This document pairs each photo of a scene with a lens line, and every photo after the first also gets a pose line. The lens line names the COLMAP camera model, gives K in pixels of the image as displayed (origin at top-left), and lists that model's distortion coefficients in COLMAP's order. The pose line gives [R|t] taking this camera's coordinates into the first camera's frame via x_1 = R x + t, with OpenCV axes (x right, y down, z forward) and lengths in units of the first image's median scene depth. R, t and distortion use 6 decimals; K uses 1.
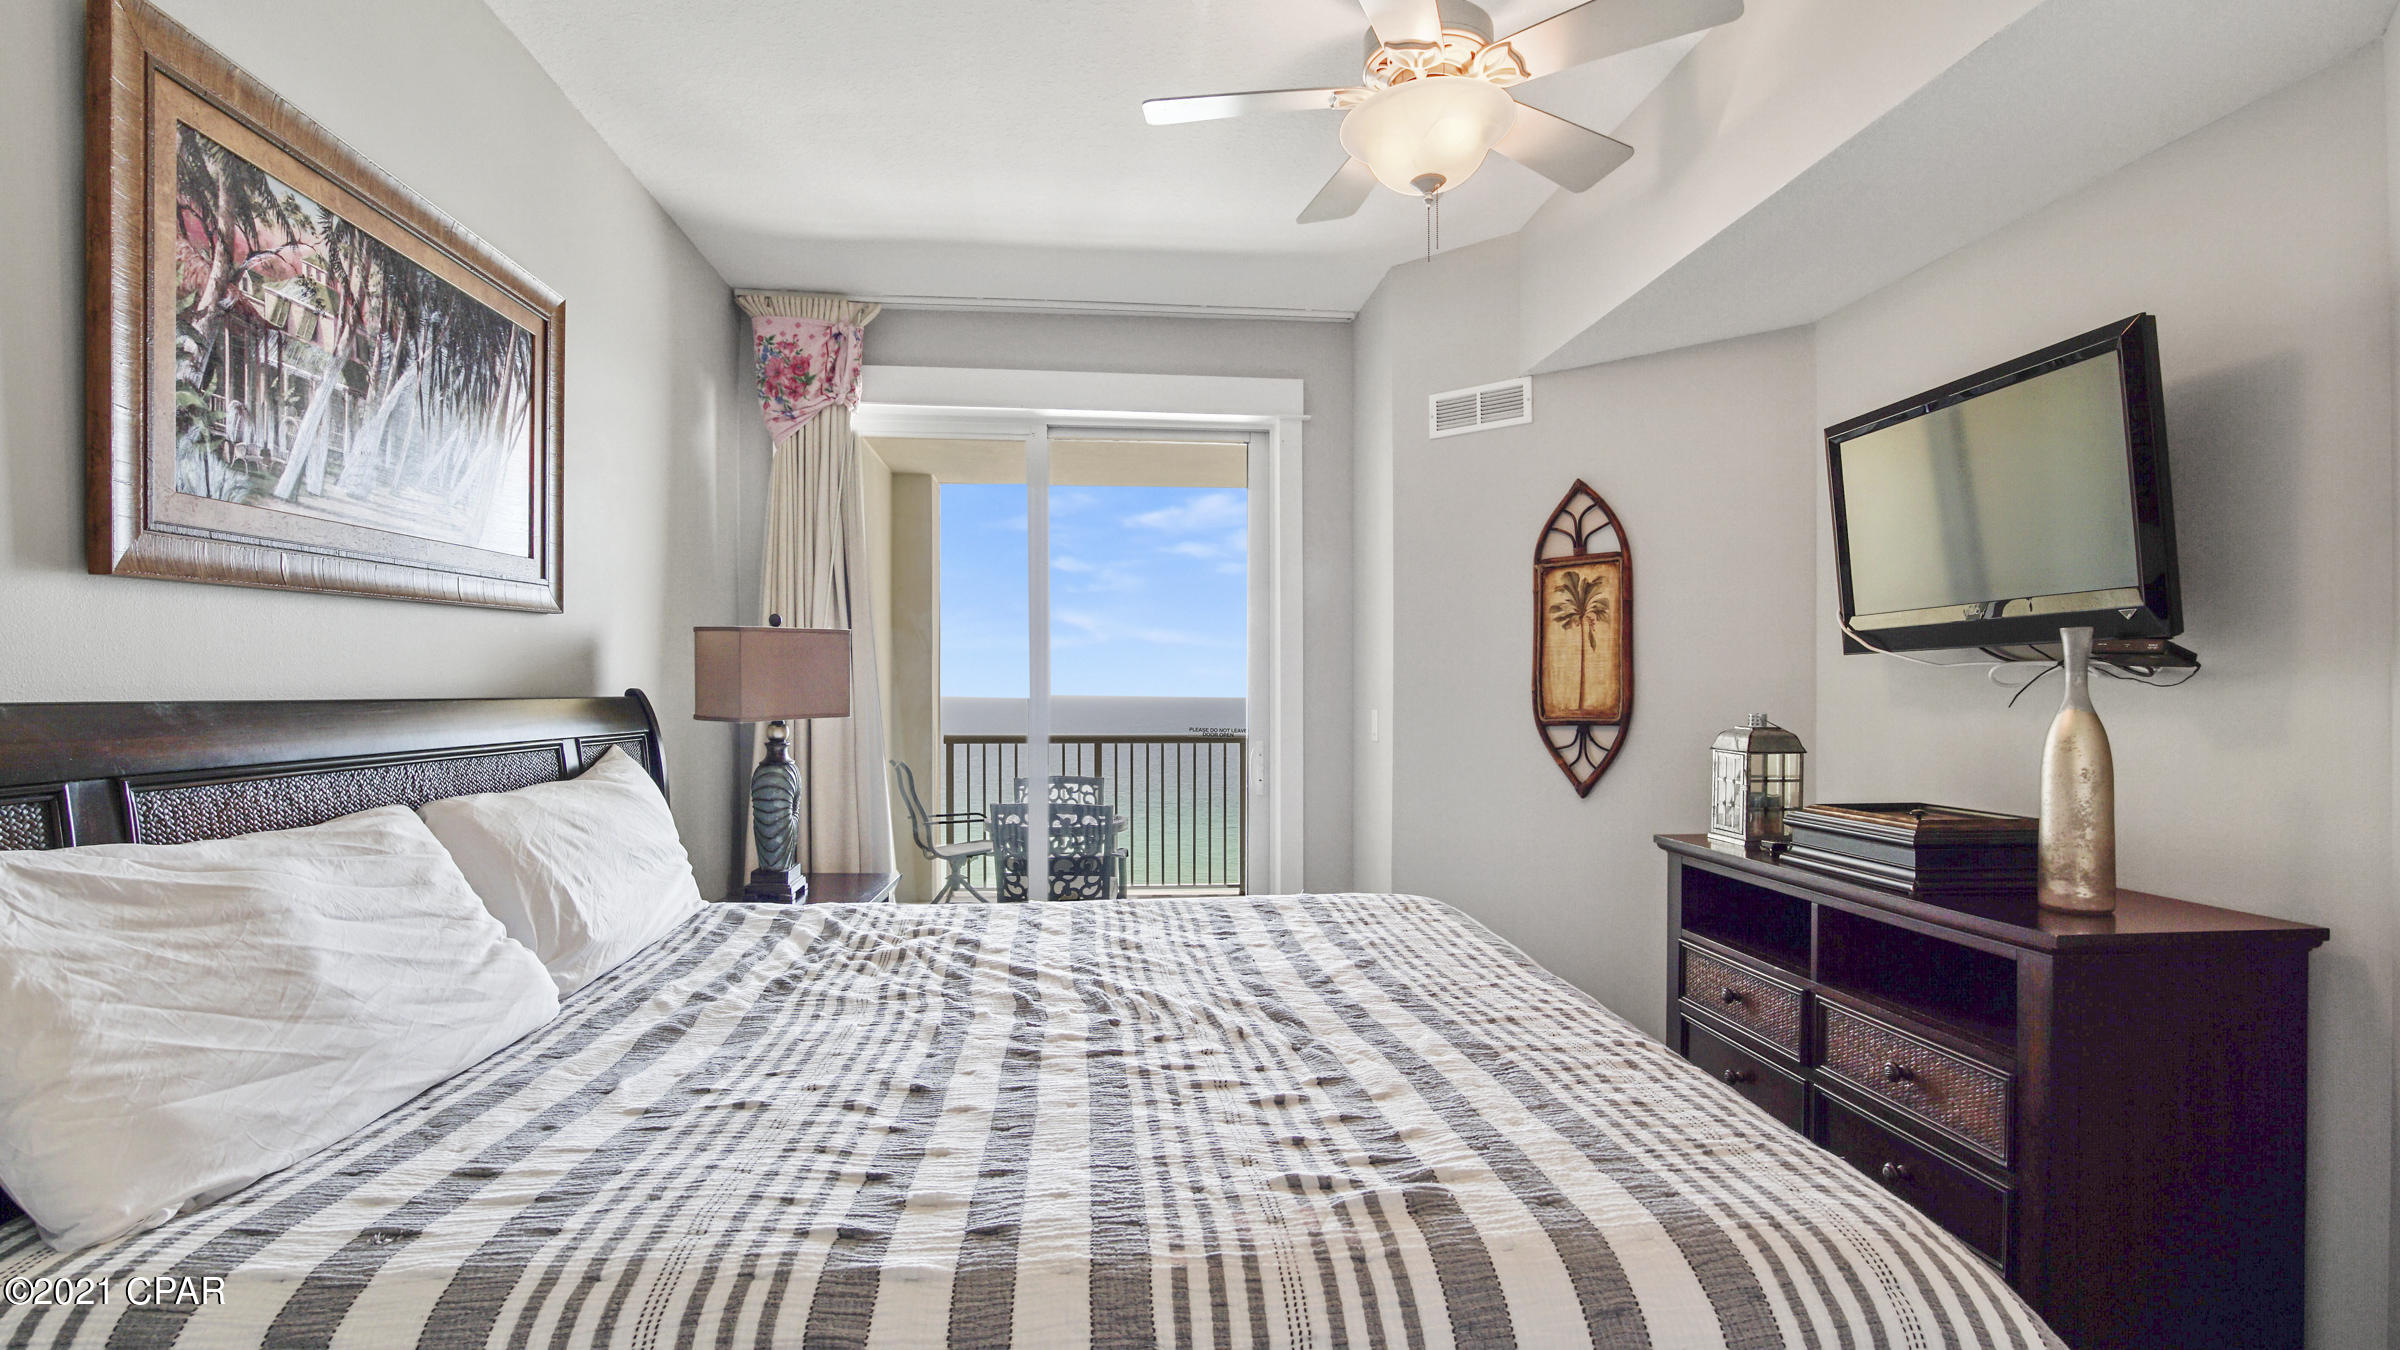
lens RADIAL K [[1135.4, 0, 1190.9], [0, 1135.4, 702.4], [0, 0, 1]] dist [-0.002401, 0.000006]
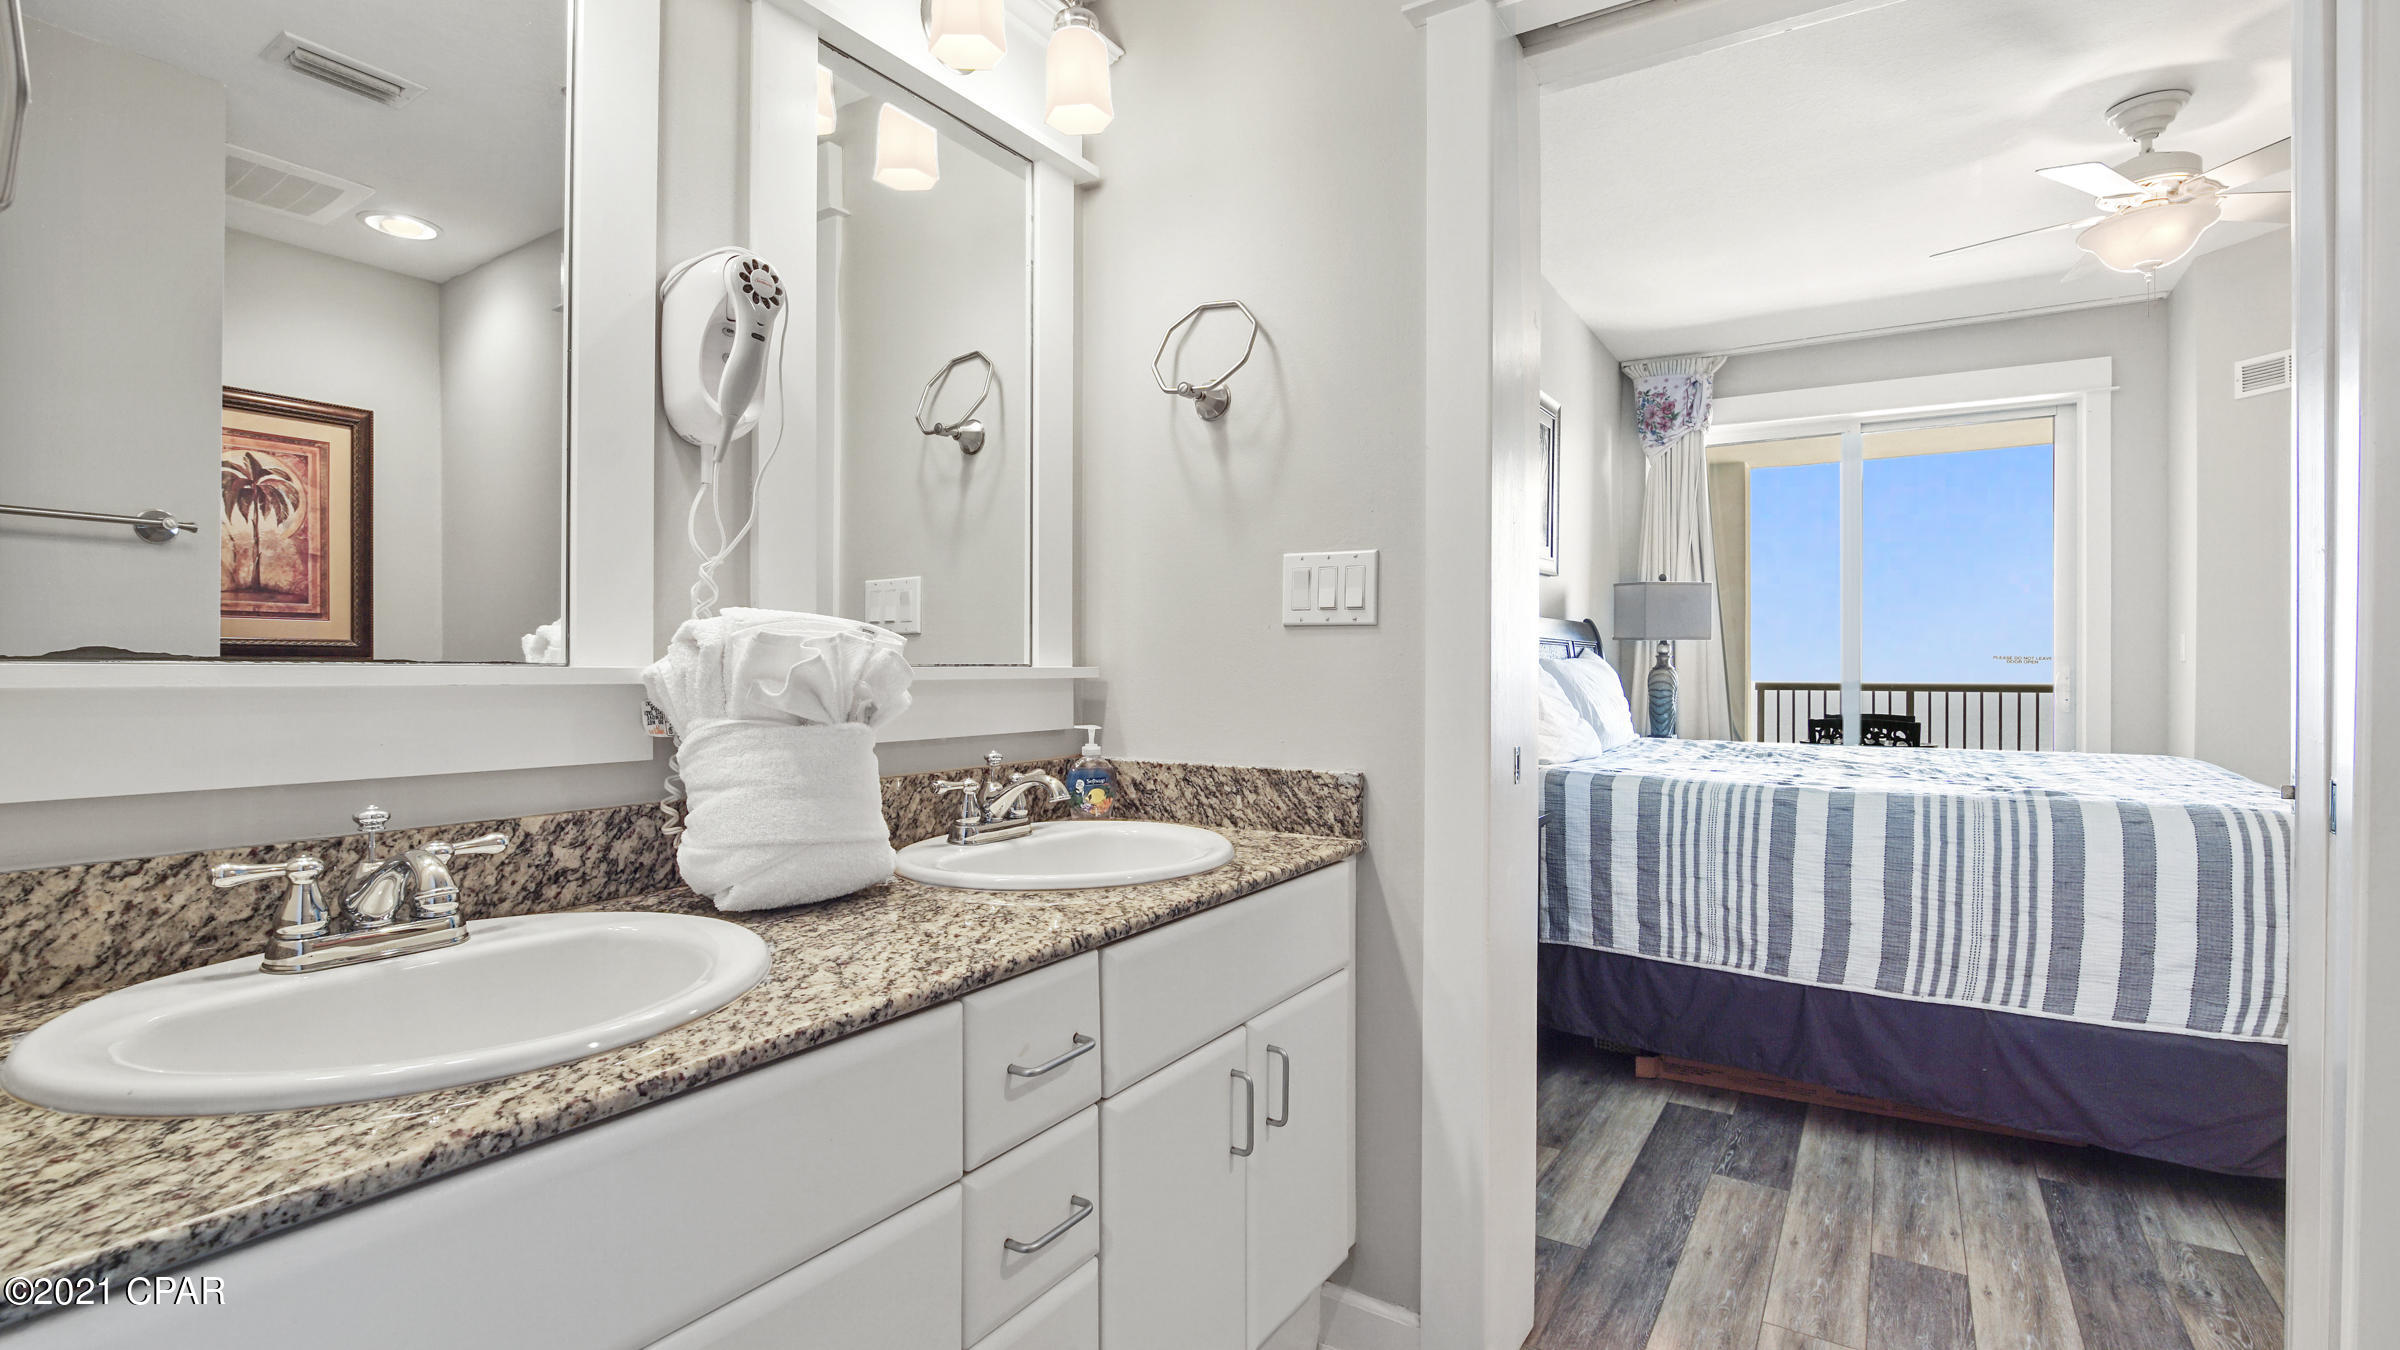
lens RADIAL K [[1110.5, 0, 1205.4], [0, 1110.5, 677.5], [0, 0, 1]] dist [-0.000807, 0.000744]
pose [[0.793423, 0.005628, -0.608644, 0.081617], [-0.008828, 0.999958, -0.002261, 0.087173], [0.608606, 0.007167, 0.793440, -0.710471]]
